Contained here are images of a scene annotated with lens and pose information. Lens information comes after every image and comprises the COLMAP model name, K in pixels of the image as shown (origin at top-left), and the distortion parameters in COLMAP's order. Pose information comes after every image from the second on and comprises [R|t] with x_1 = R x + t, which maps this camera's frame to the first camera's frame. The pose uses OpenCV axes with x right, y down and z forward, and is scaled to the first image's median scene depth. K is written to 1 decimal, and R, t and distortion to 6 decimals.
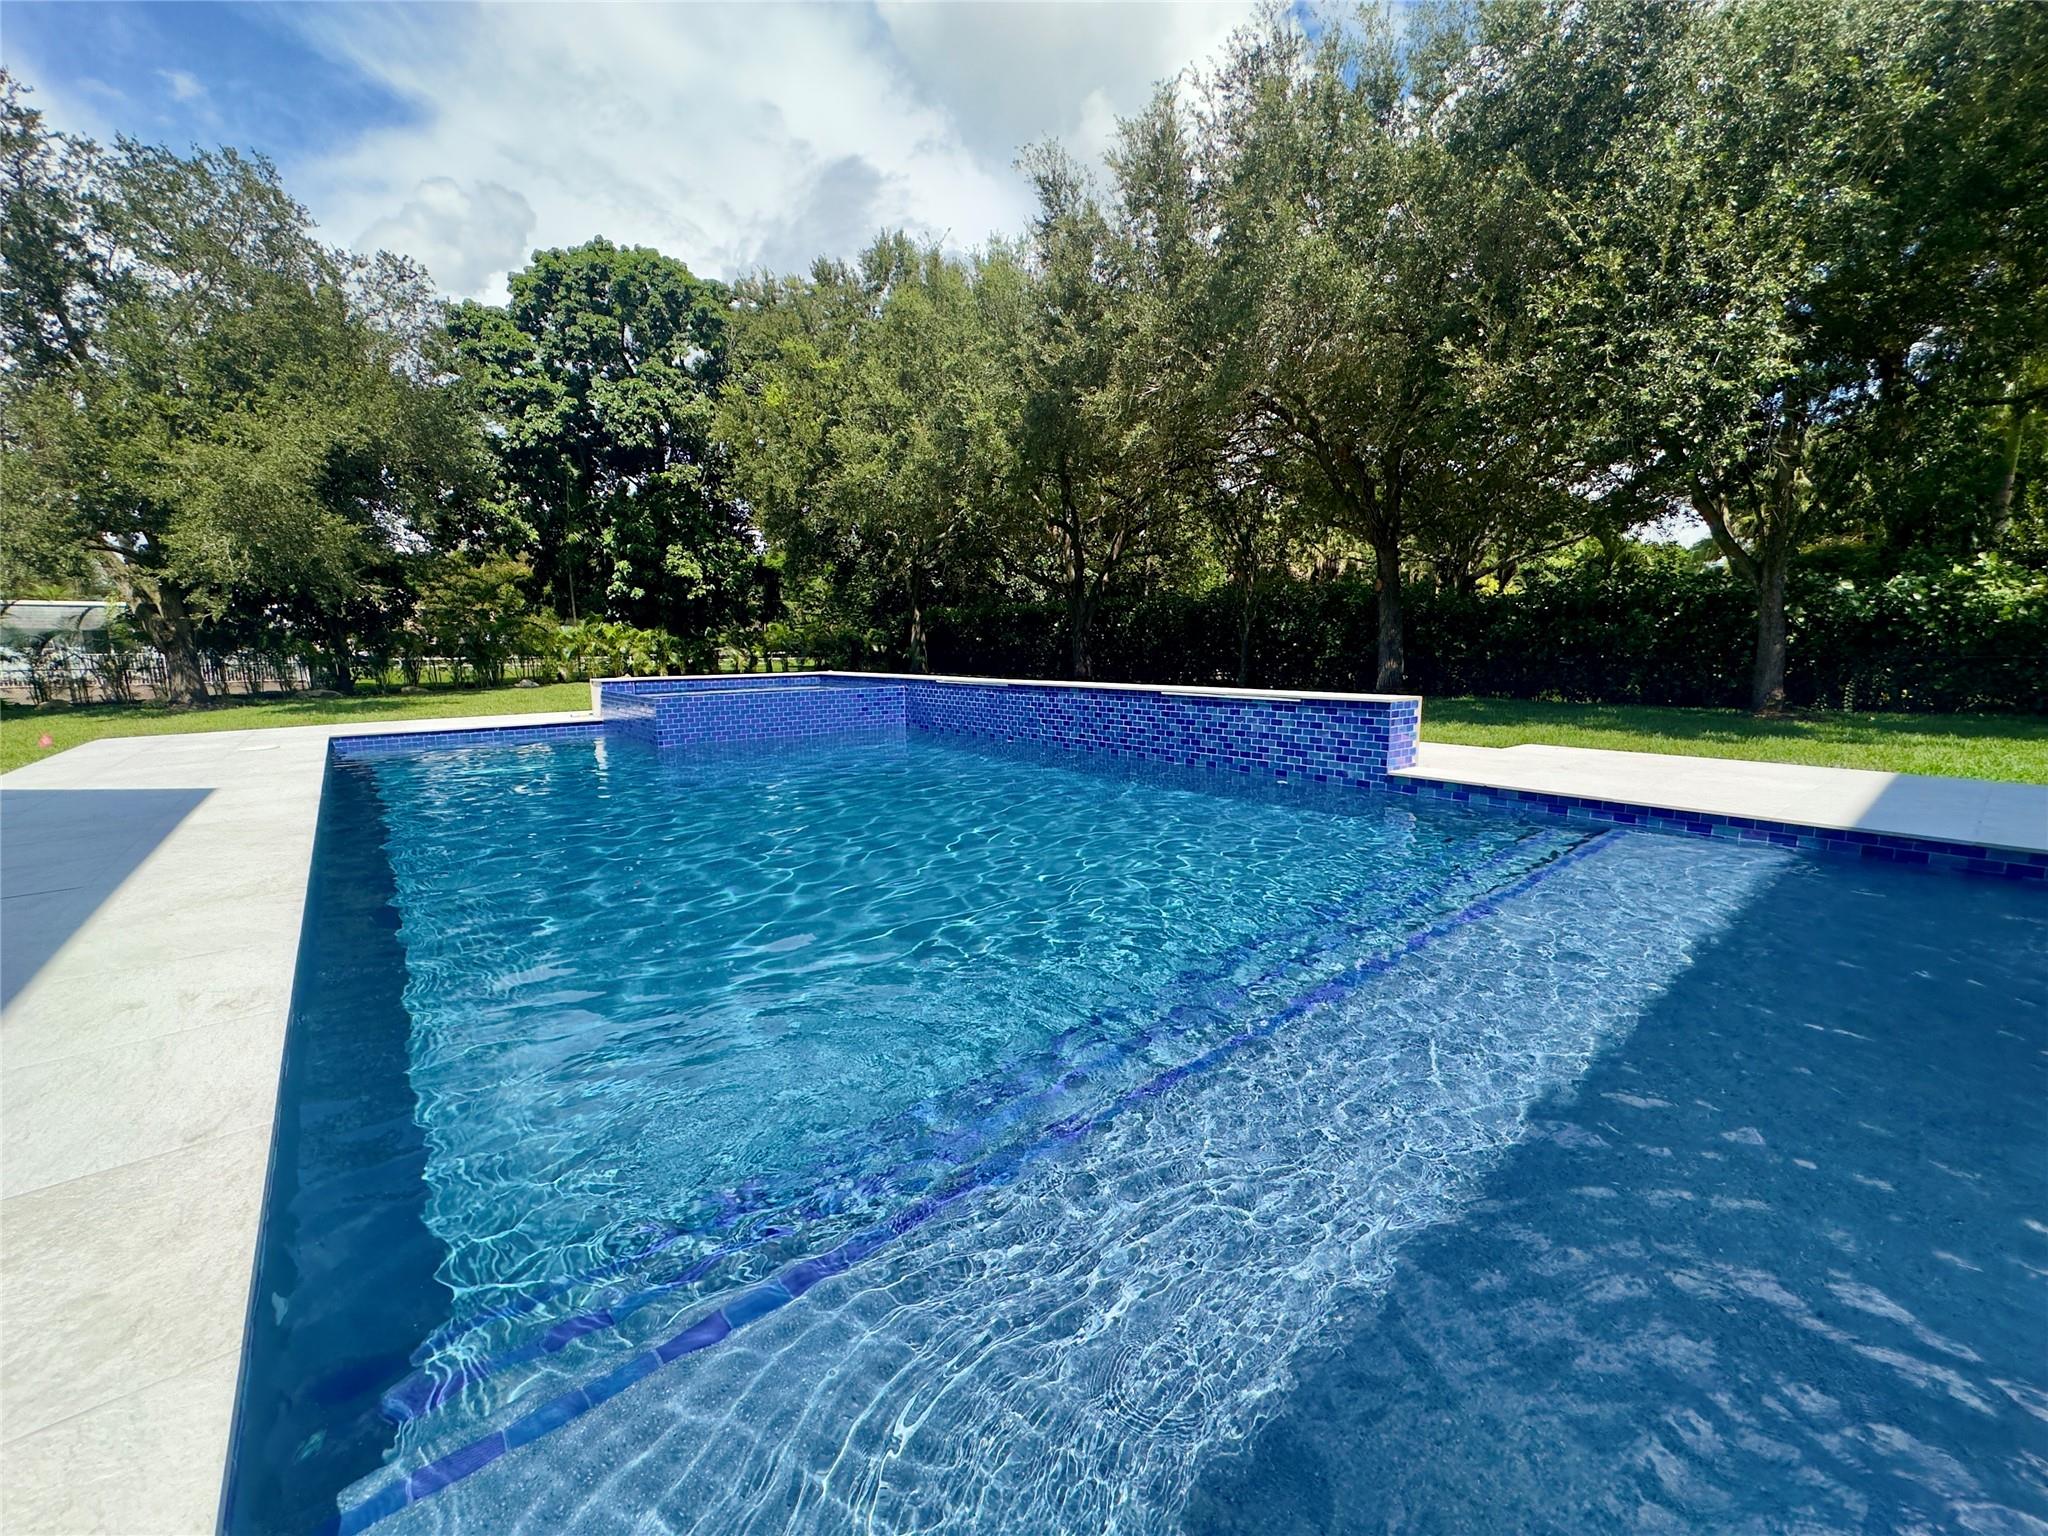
lens RADIAL K [[818.3, 0, 1024.0], [0, 818.3, 768.0], [0, 0, 1]] dist [-0.001585, -0.000107]
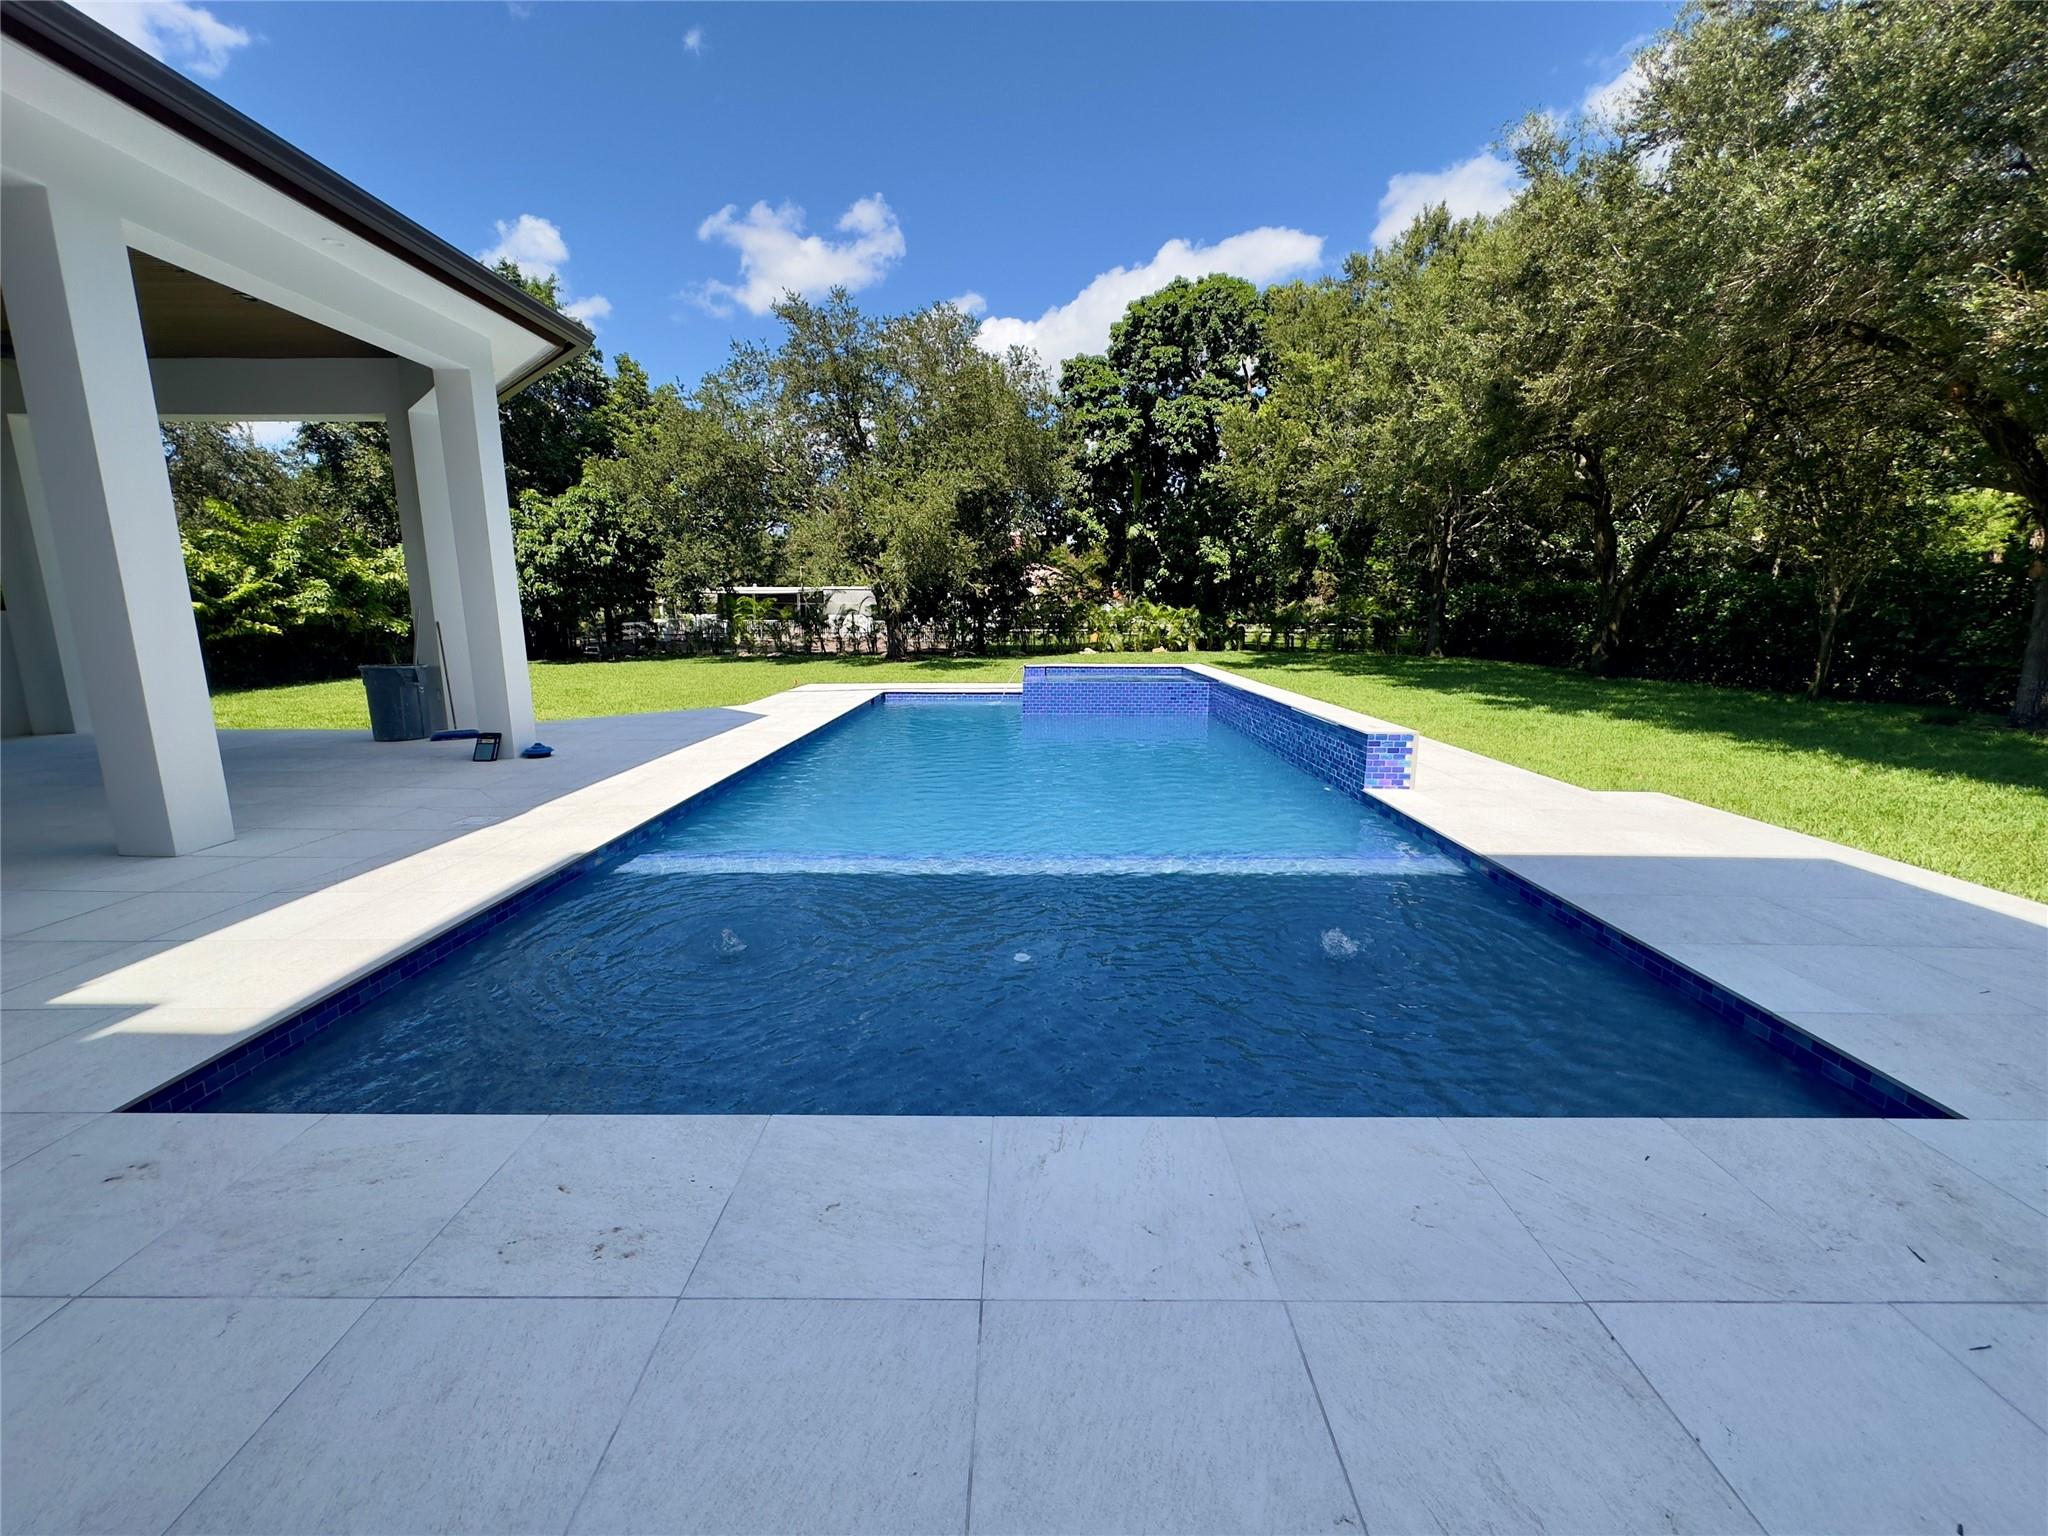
lens RADIAL K [[823.1, 0, 1026.5], [0, 823.1, 763.4], [0, 0, 1]] dist [-0.002772, -0.000061]
pose [[0.766317, 0.129604, -0.629255, 0.161854], [-0.107410, 0.991501, 0.073409, -0.013991], [0.633421, 0.011334, 0.773725, -0.057803]]
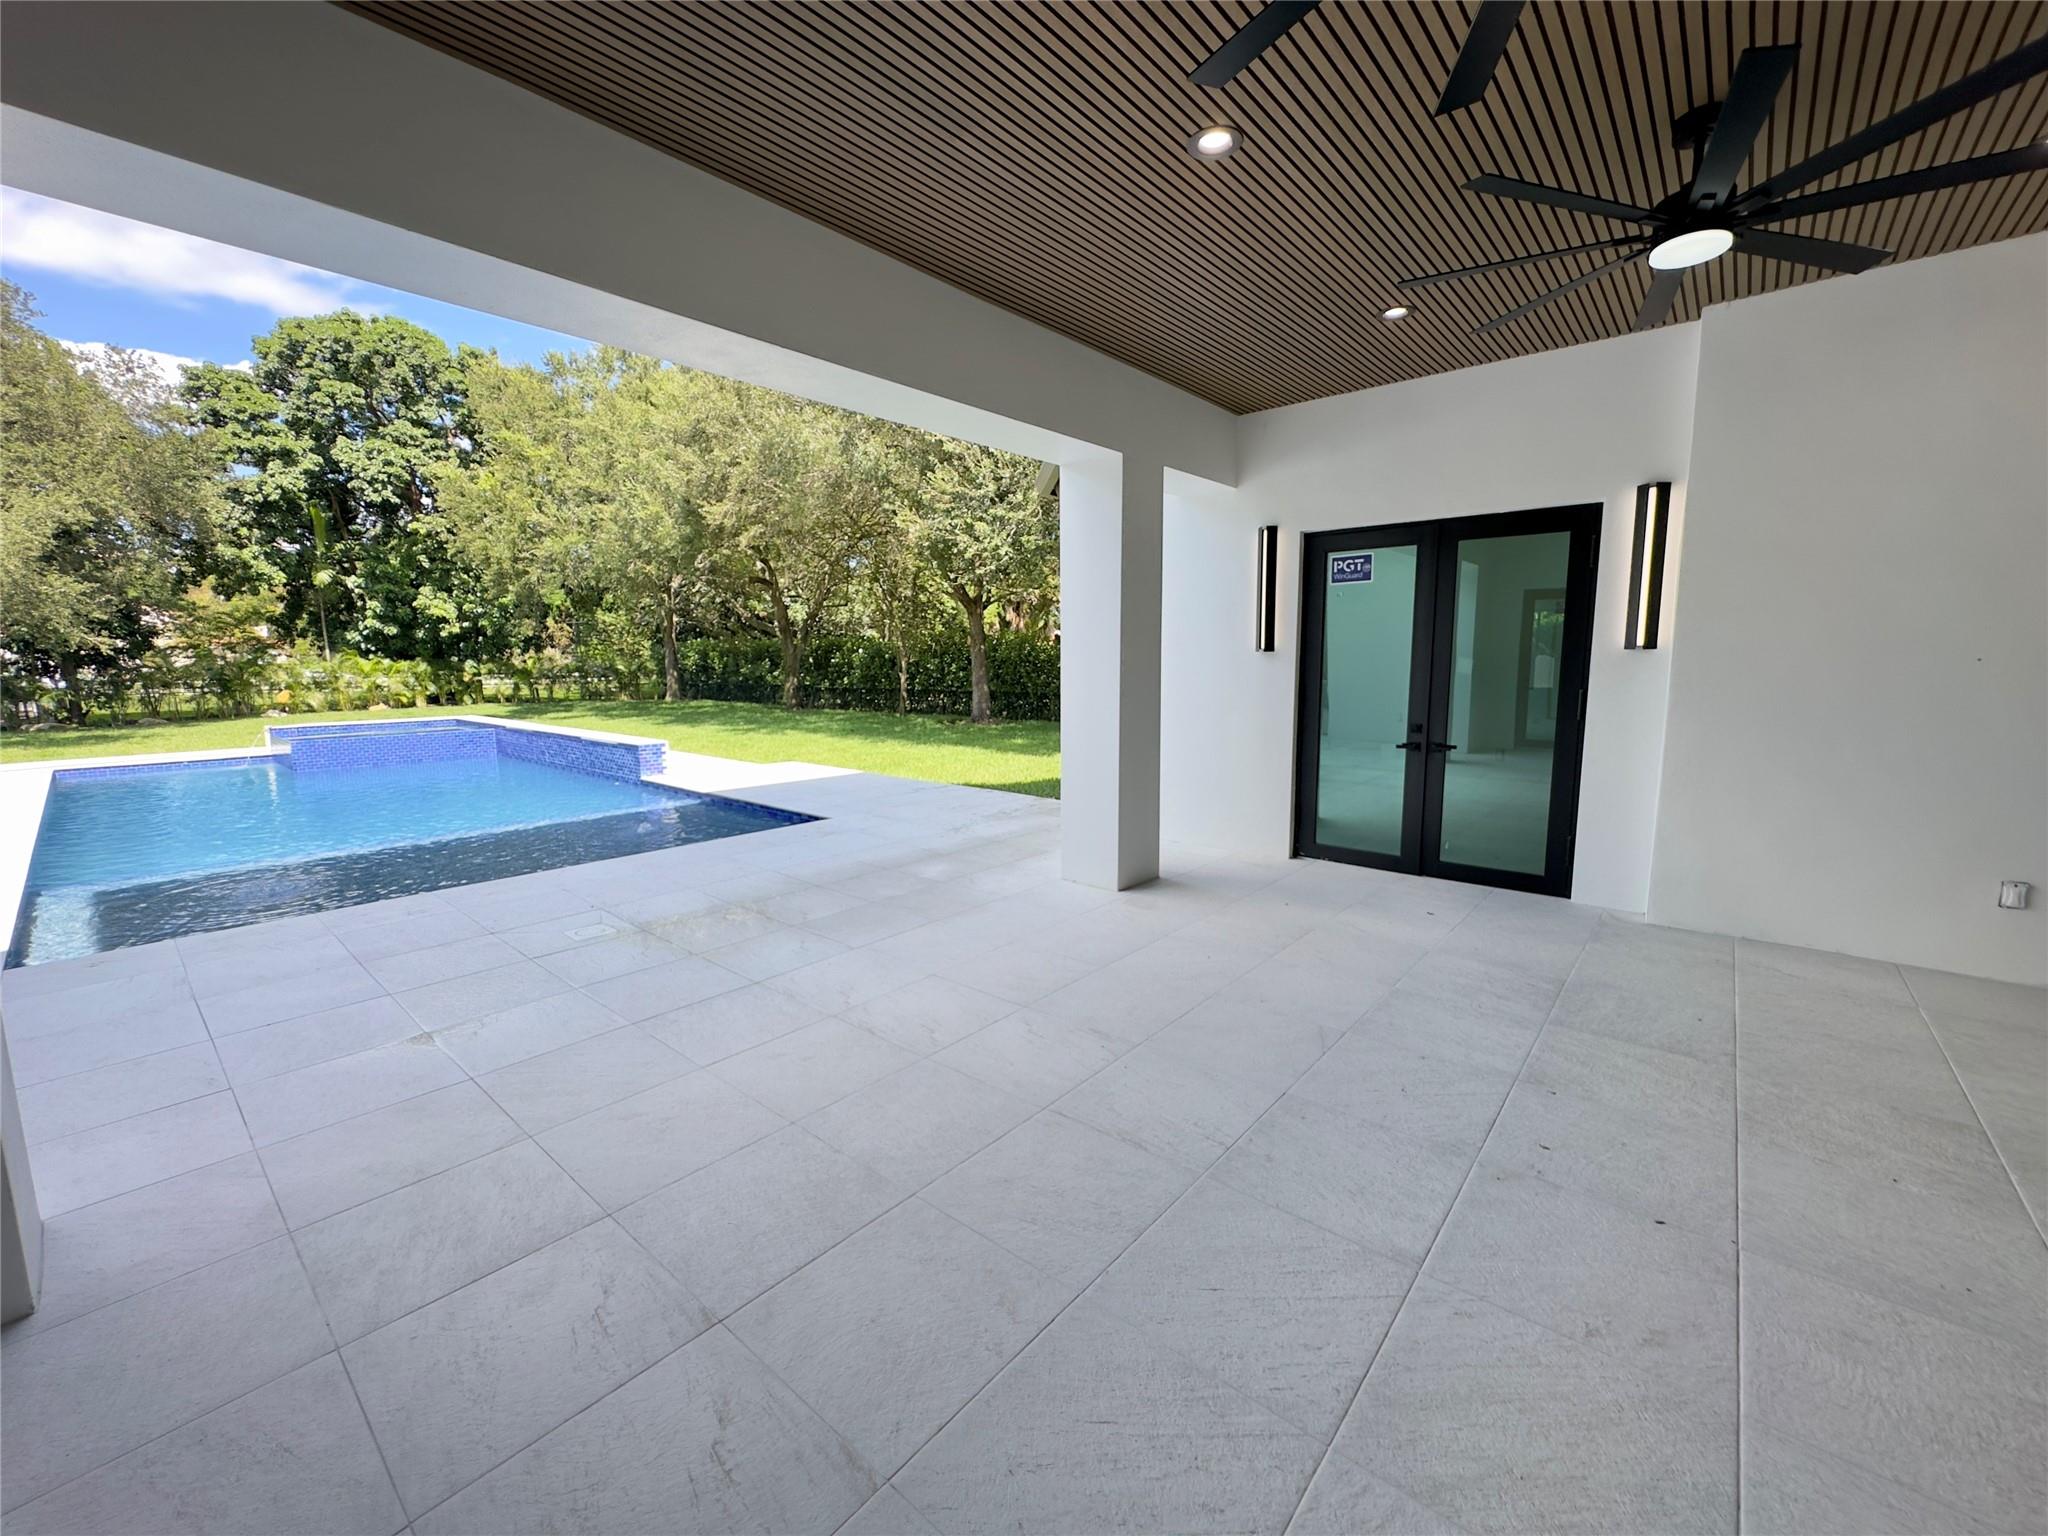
lens RADIAL K [[820.2, 0, 1024.0], [0, 820.2, 768.0], [0, 0, 1]] dist [-0.000117, -0.000017]
pose [[0.987193, -0.017174, 0.158603, 0.209847], [0.019921, 0.999678, -0.015748, 0.005932], [-0.158282, 0.018706, 0.987217, -0.239913]]
